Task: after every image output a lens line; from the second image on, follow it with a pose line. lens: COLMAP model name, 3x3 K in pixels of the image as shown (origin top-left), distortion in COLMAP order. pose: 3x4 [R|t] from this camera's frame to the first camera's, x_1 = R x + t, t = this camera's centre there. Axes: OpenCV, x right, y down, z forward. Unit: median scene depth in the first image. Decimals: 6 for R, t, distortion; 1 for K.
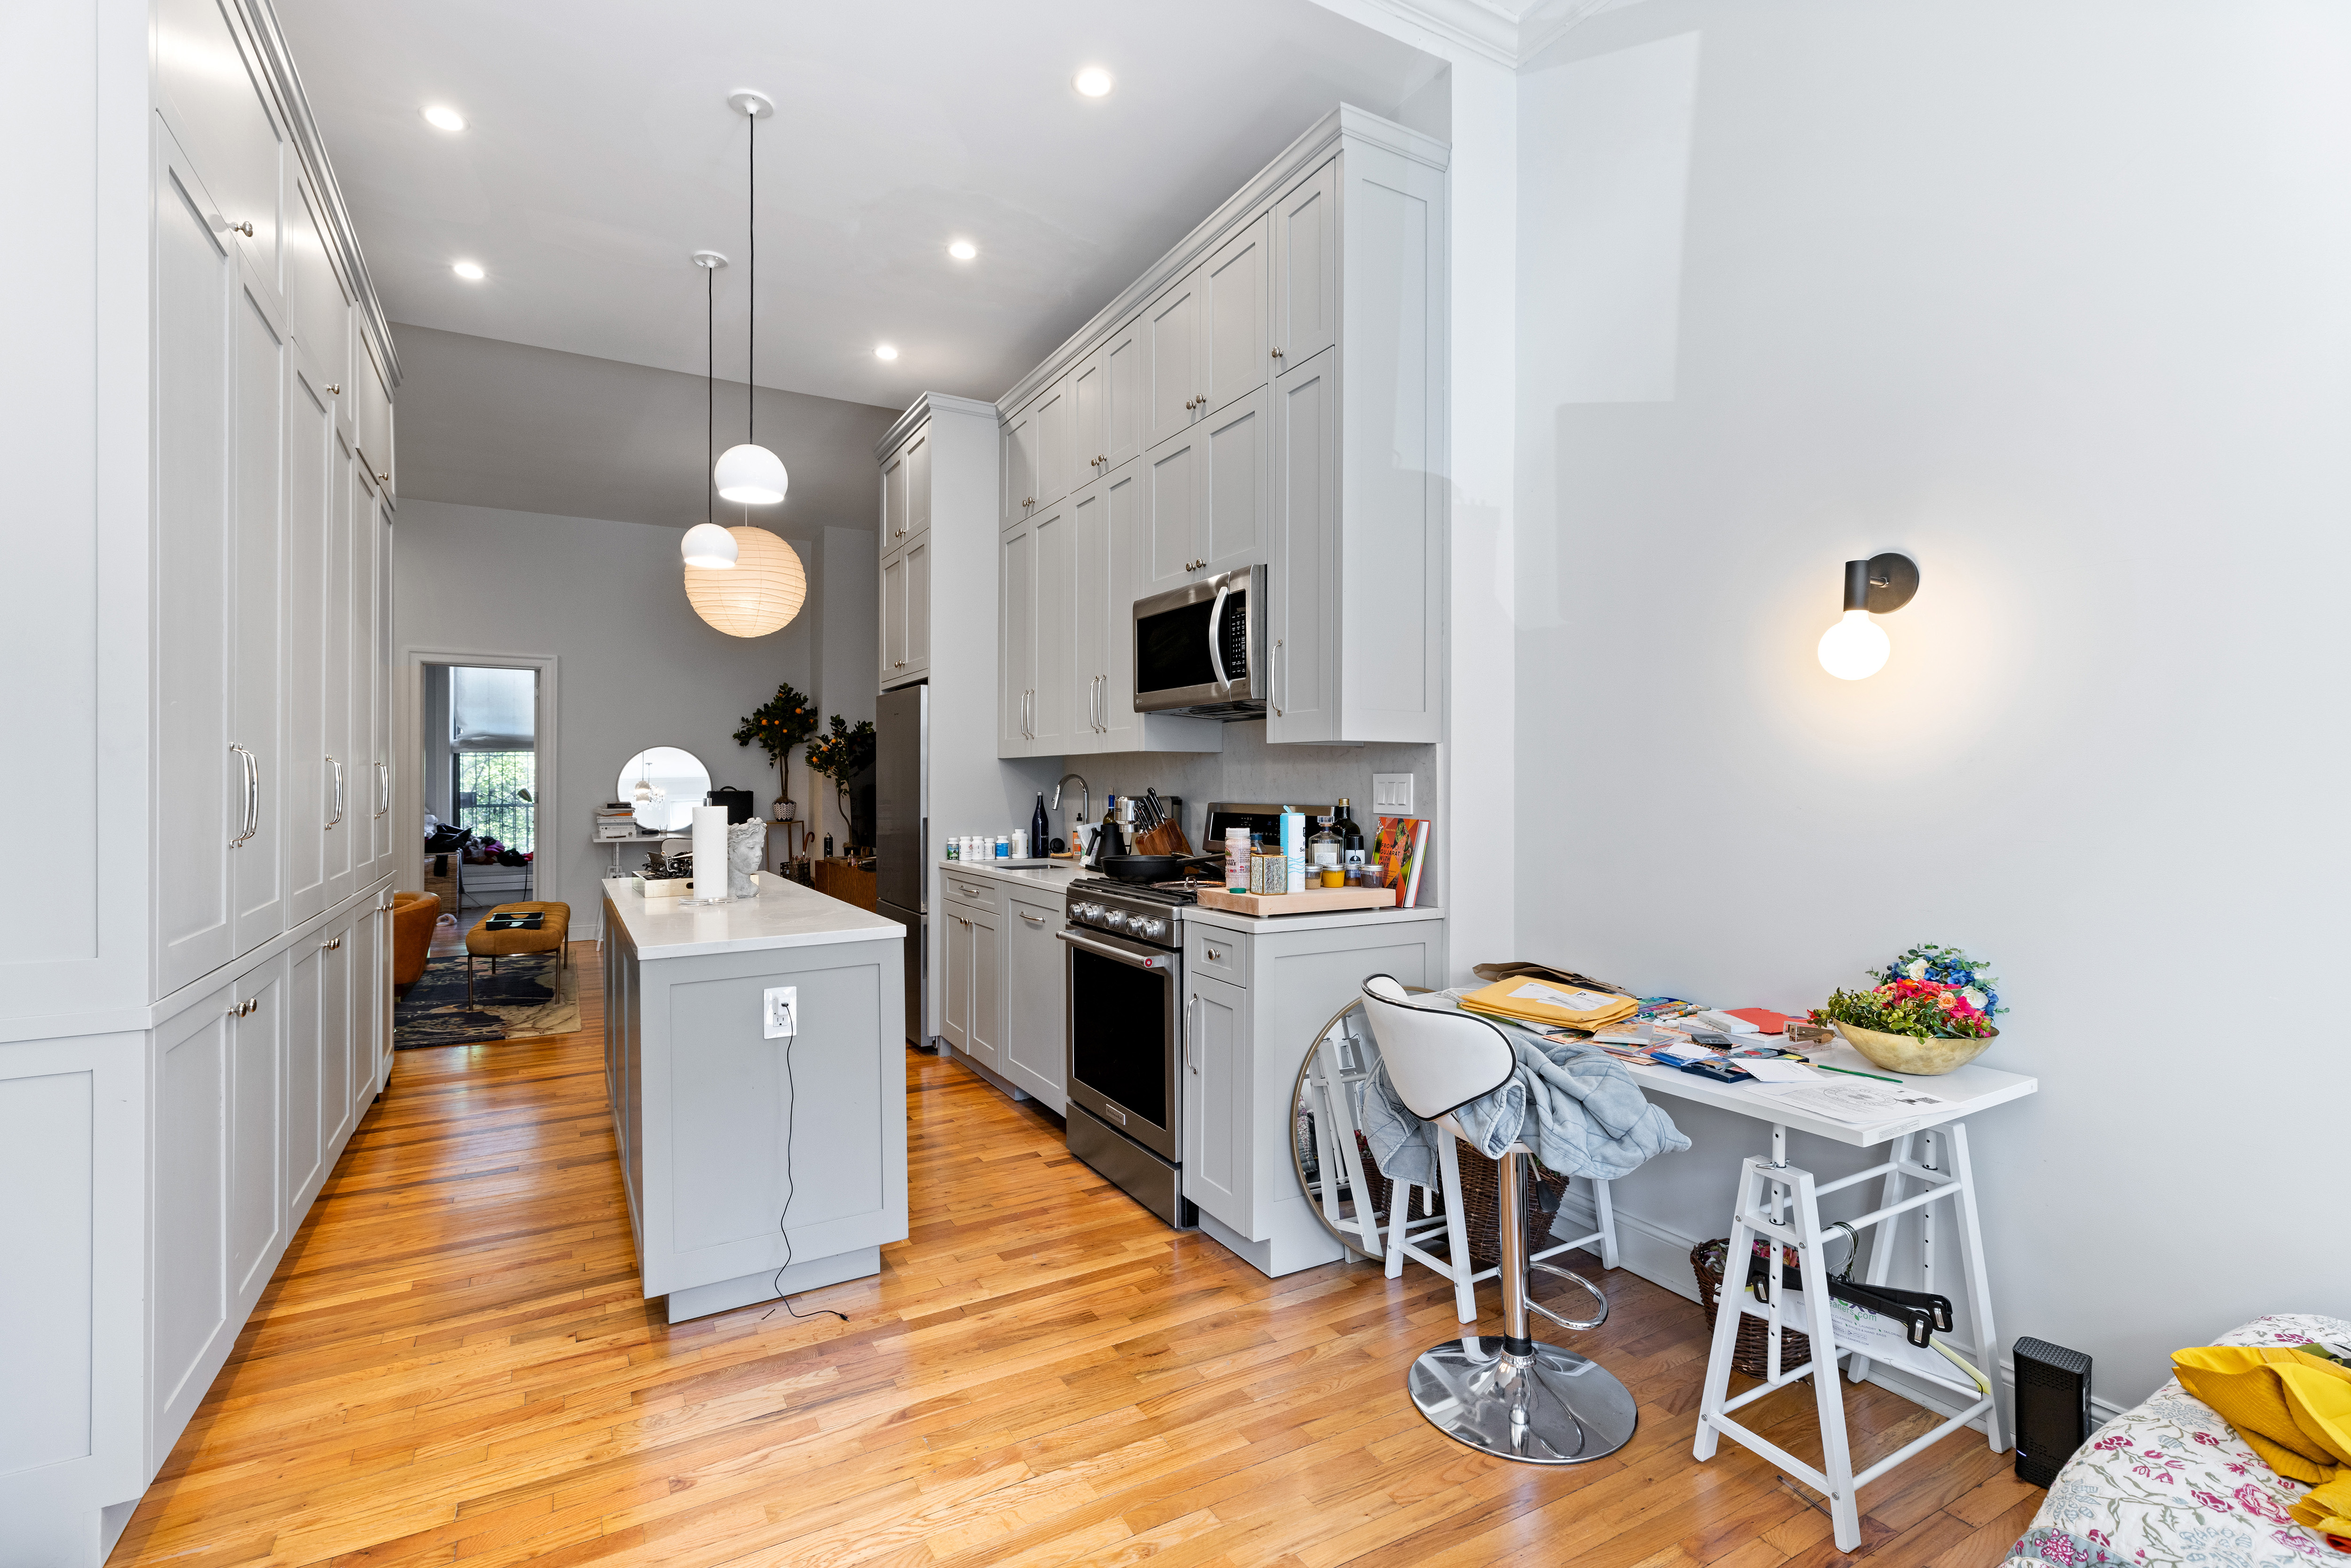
lens RADIAL K [[1067.2, 0, 1185.9], [0, 1067.2, 768.2], [0, 0, 1]] dist [-0.000604, -0.000211]
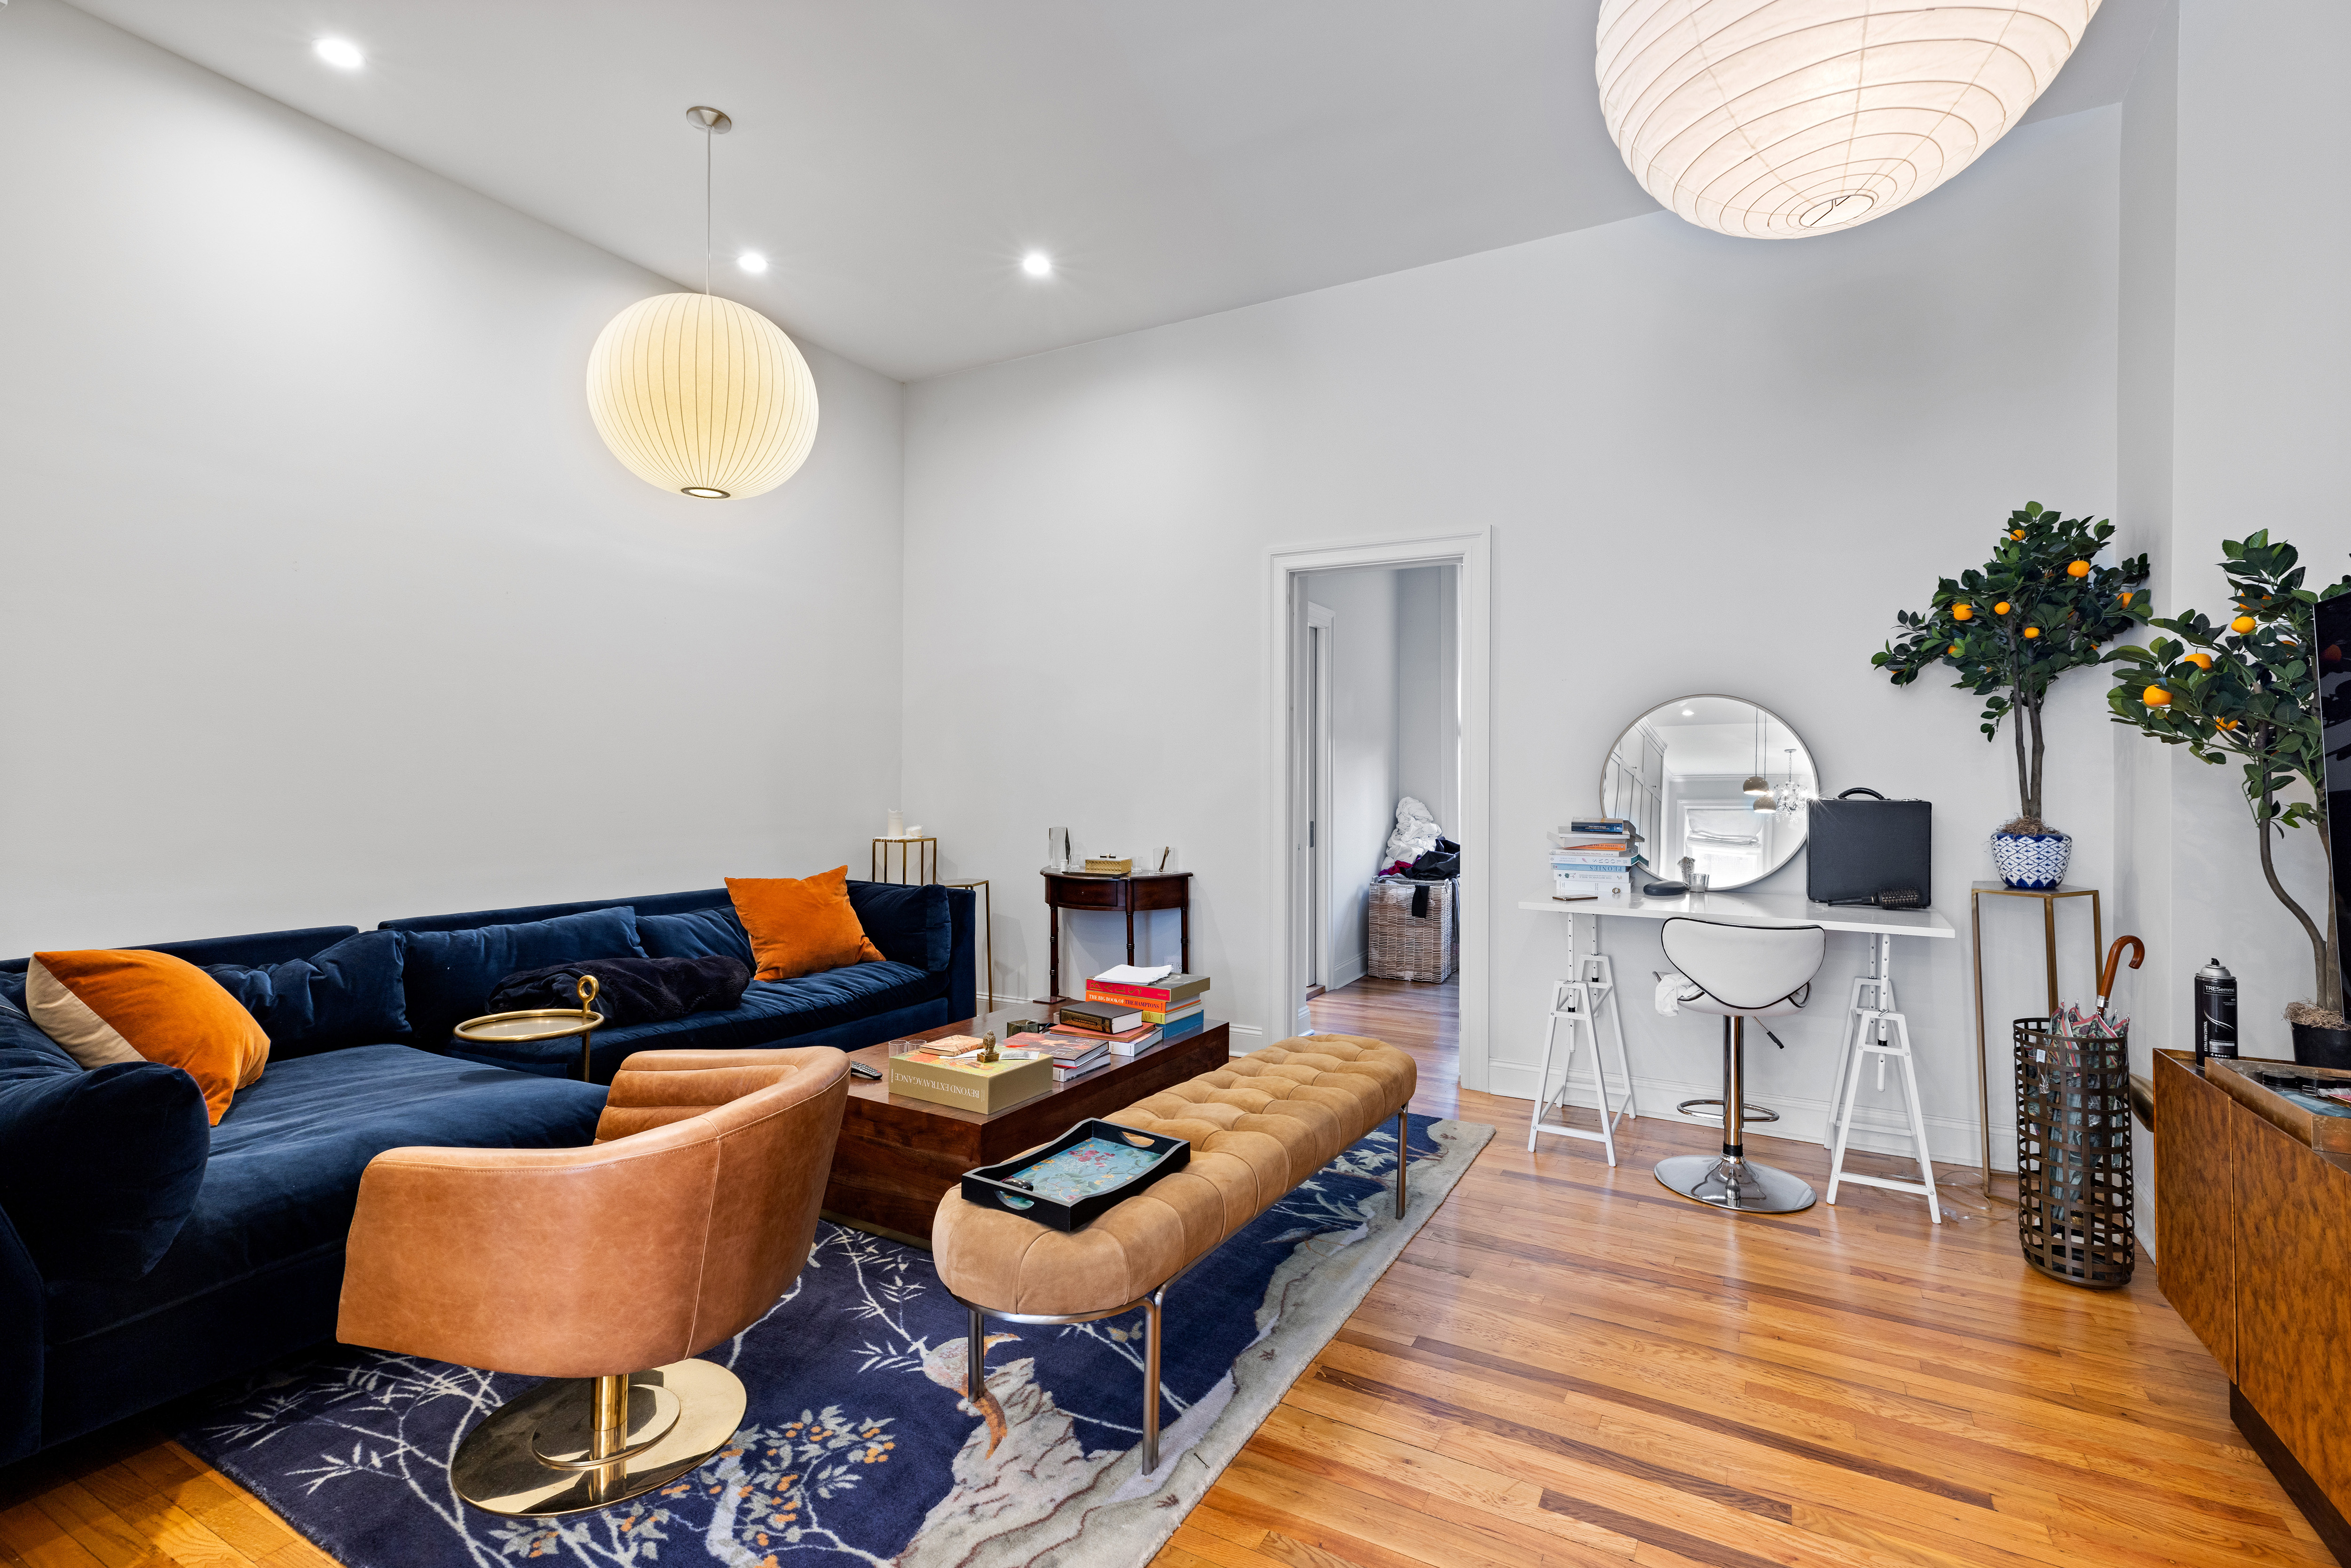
lens RADIAL K [[1067.2, 0, 1185.9], [0, 1067.2, 768.2], [0, 0, 1]] dist [-0.000604, -0.000211]
pose [[0.507030, -0.002170, -0.861926, -0.306823], [0.001232, 0.999998, -0.001793, 0.013852], [0.861928, -0.000153, 0.507031, 0.833173]]
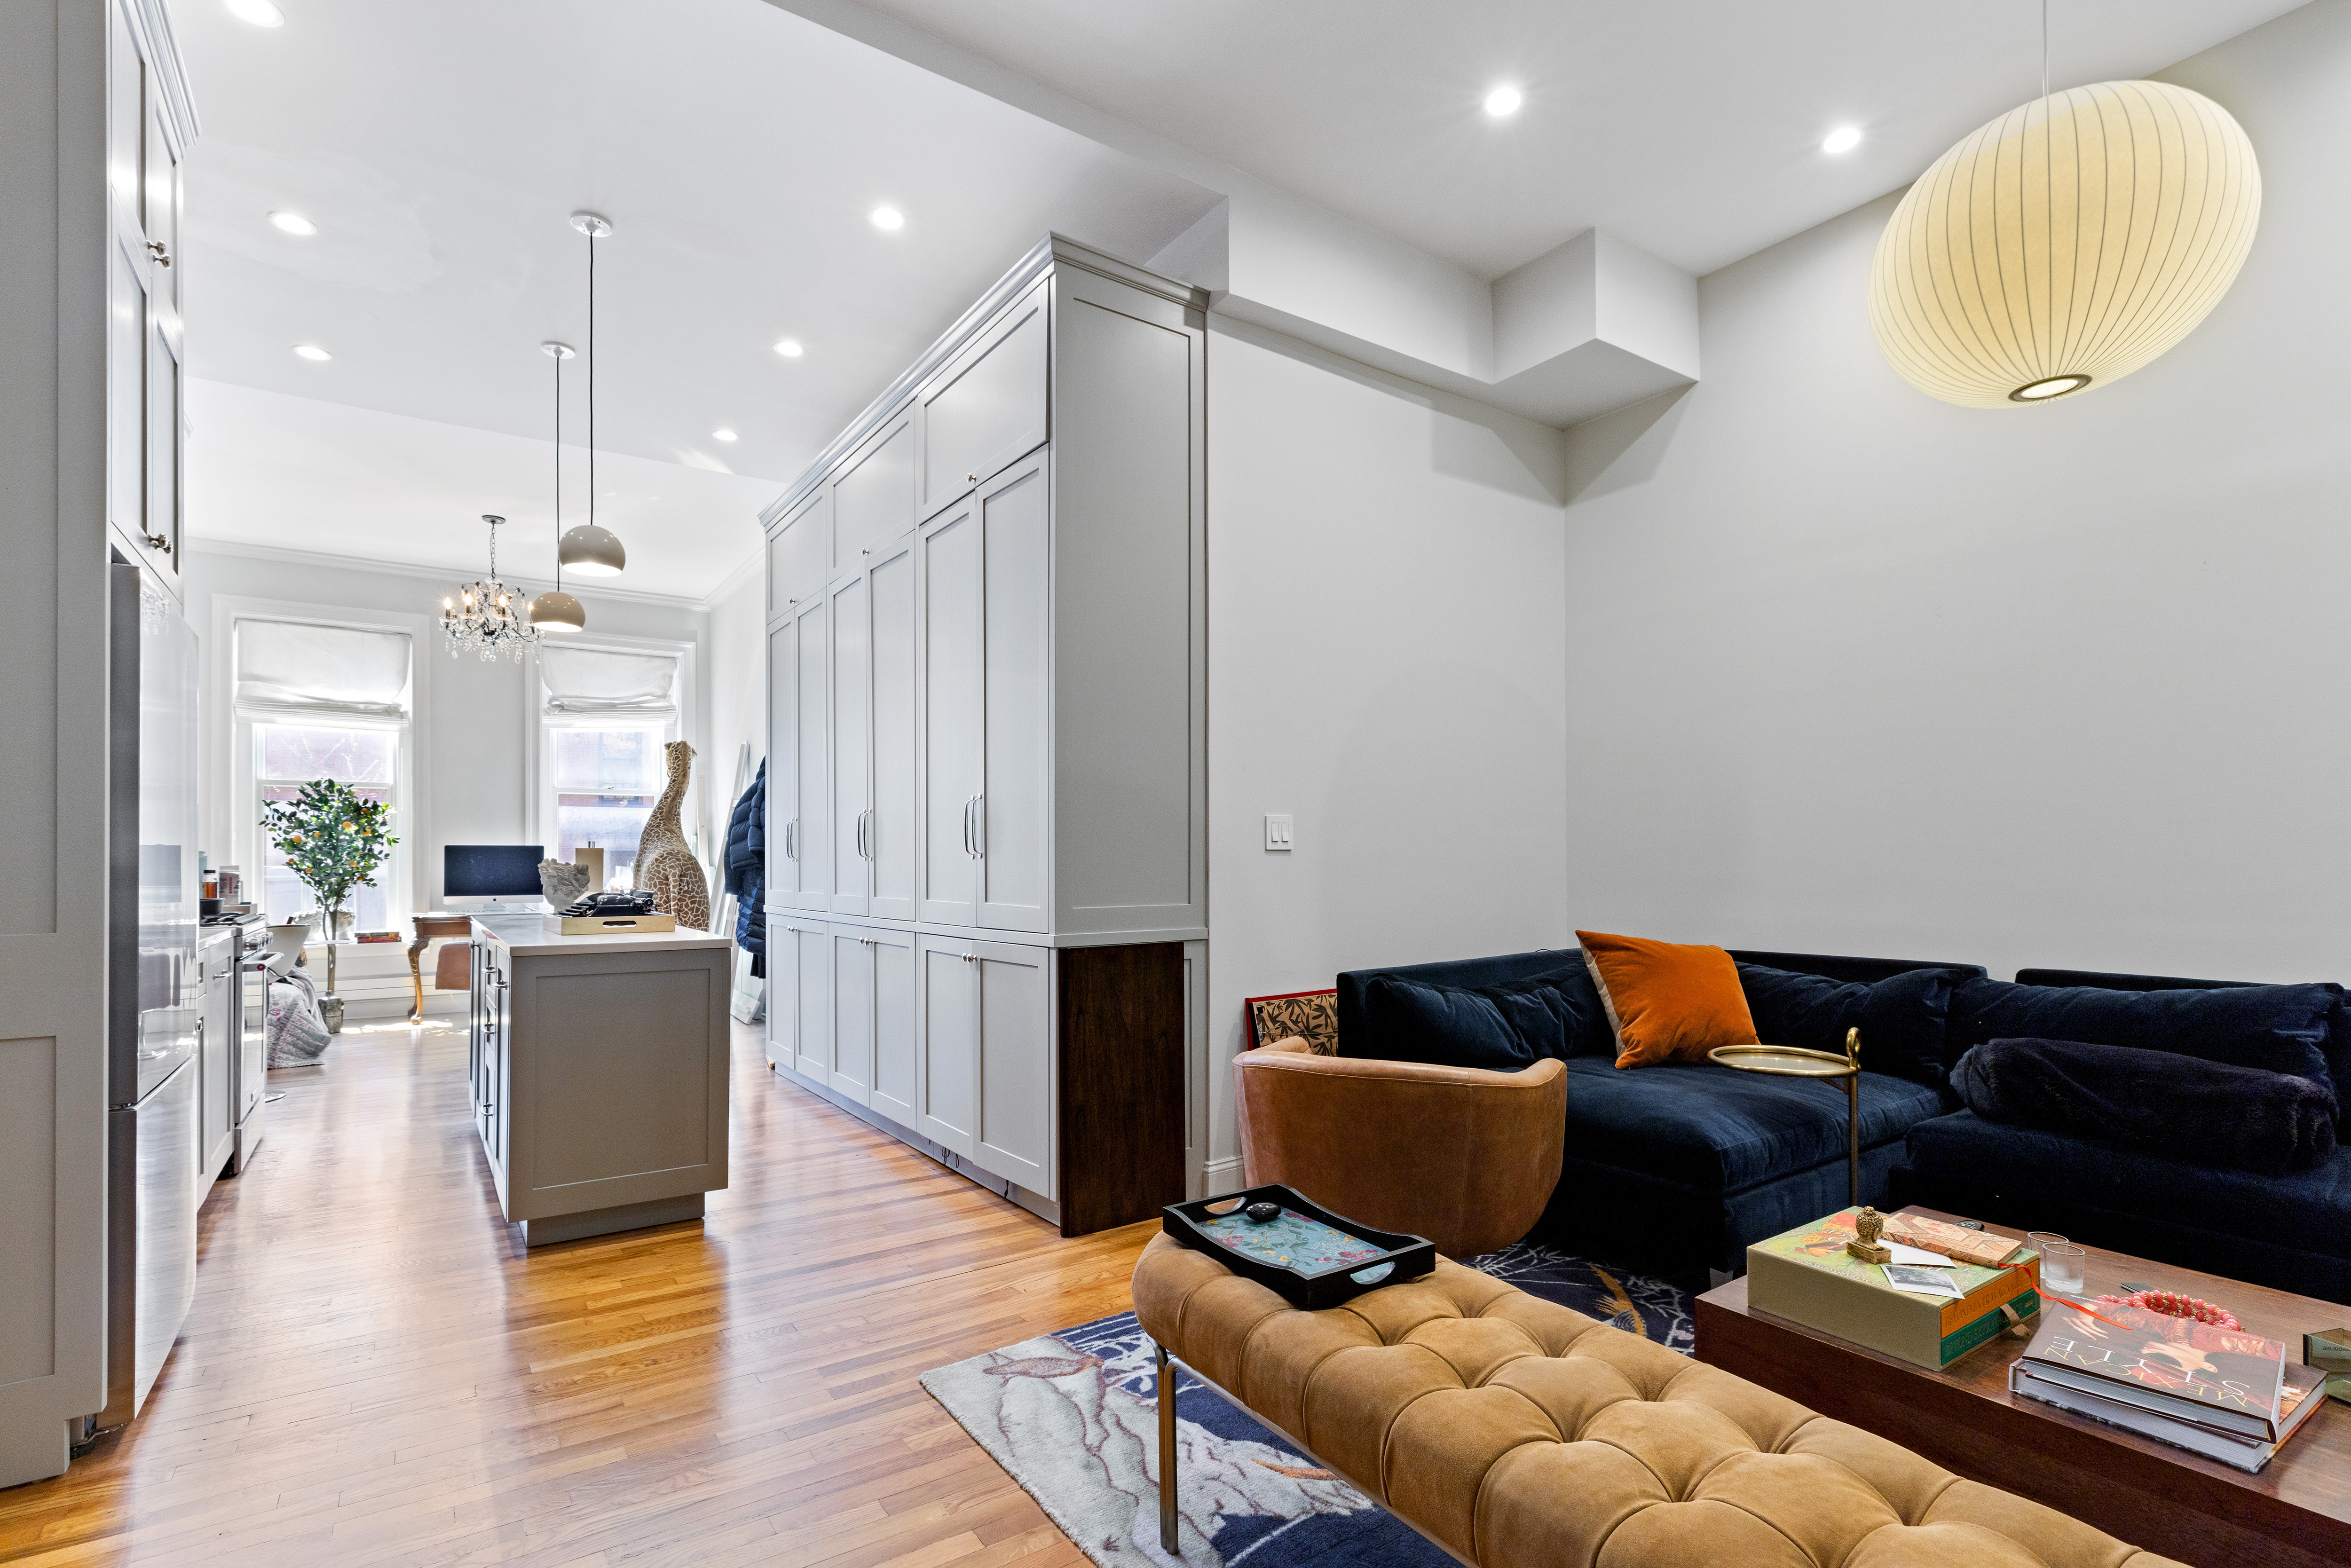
lens RADIAL K [[1108.6, 0, 1176.3], [0, 1108.6, 846.9], [0, 0, 1]] dist [-0.001066, -0.000263]
pose [[-0.997119, -0.000435, -0.075858, -0.801390], [0.000204, 0.999965, -0.008417, 0.059245], [0.075859, -0.008409, -0.997083, 1.687992]]
